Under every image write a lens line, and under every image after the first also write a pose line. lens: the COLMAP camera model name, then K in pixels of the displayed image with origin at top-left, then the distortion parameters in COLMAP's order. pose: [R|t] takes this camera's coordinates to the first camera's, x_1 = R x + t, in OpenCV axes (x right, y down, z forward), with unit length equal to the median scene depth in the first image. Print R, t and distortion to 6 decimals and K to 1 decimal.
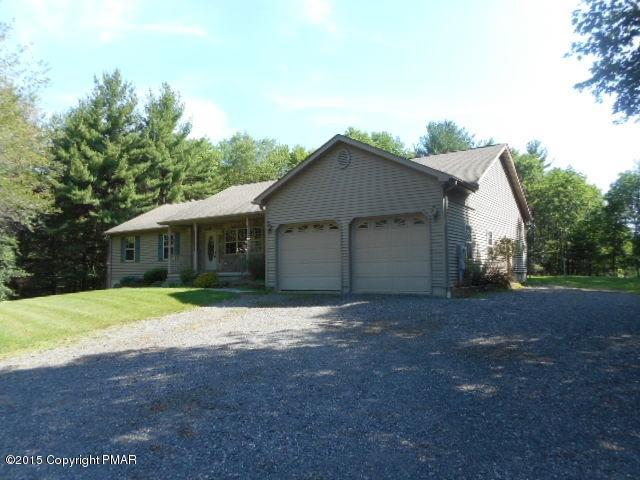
lens RADIAL K [[482.9, 0, 320.8], [0, 482.9, 240.1], [0, 0, 1]] dist [0.009438, -0.000364]
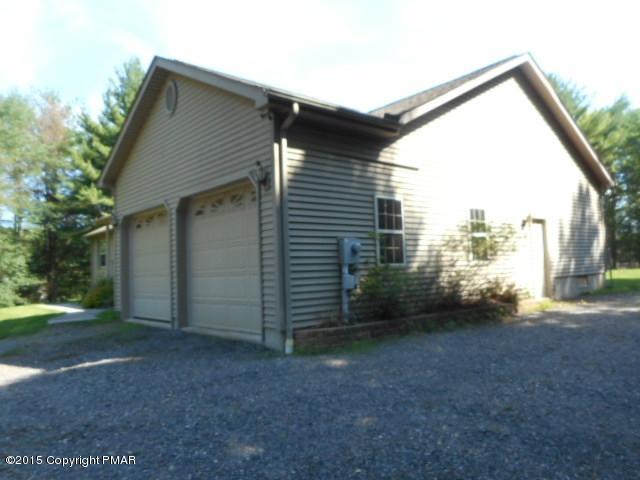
lens RADIAL K [[482.9, 0, 319.3], [0, 482.9, 240.7], [0, 0, 1]] dist [0.009438, -0.000364]
pose [[0.961309, -0.033394, -0.273440, 0.383383], [0.037143, 0.999273, 0.008544, 0.006066], [0.272956, -0.018370, 0.961851, 0.497707]]
